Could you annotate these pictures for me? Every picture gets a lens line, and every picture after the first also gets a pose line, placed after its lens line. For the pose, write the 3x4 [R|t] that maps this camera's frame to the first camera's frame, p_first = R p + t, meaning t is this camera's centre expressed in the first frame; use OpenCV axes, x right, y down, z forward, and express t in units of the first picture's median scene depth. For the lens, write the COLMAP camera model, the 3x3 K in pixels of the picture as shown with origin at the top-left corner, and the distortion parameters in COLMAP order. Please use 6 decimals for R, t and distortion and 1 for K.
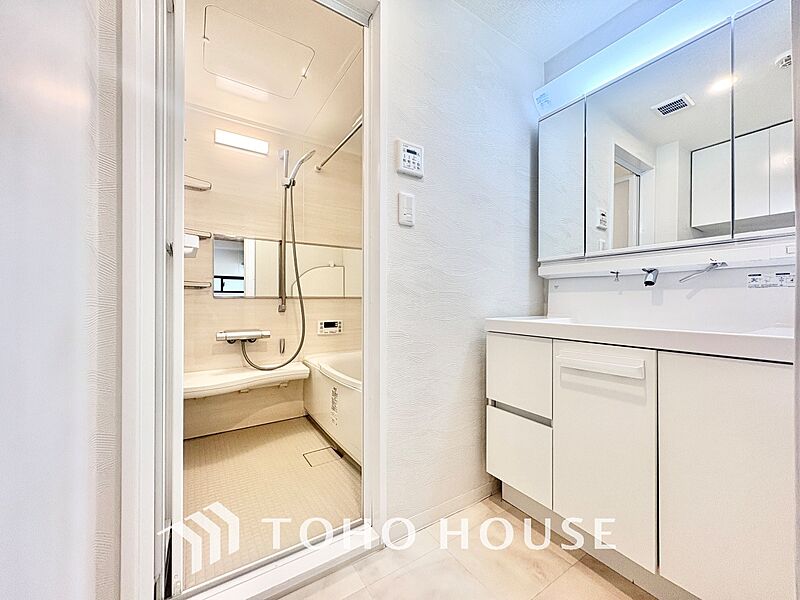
lens RADIAL K [[318.5, 0, 401.5], [0, 318.5, 300.3], [0, 0, 1]] dist [0.002746, 0.000490]
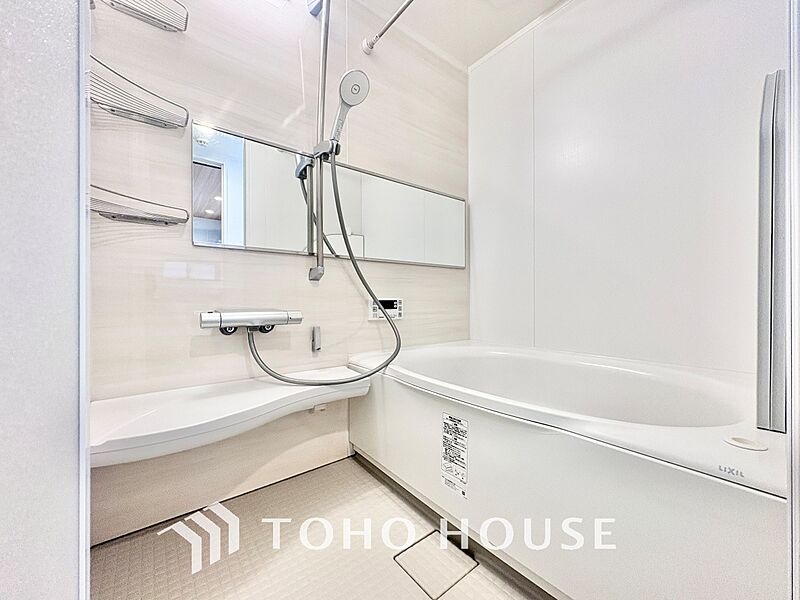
lens RADIAL K [[318.5, 0, 398.9], [0, 318.5, 300.8], [0, 0, 1]] dist [0.002746, 0.000490]
pose [[0.996299, -0.002676, 0.085909, -0.290247], [0.002449, 0.999993, 0.002746, 0.077594], [-0.085916, -0.002526, 0.996299, 0.439108]]
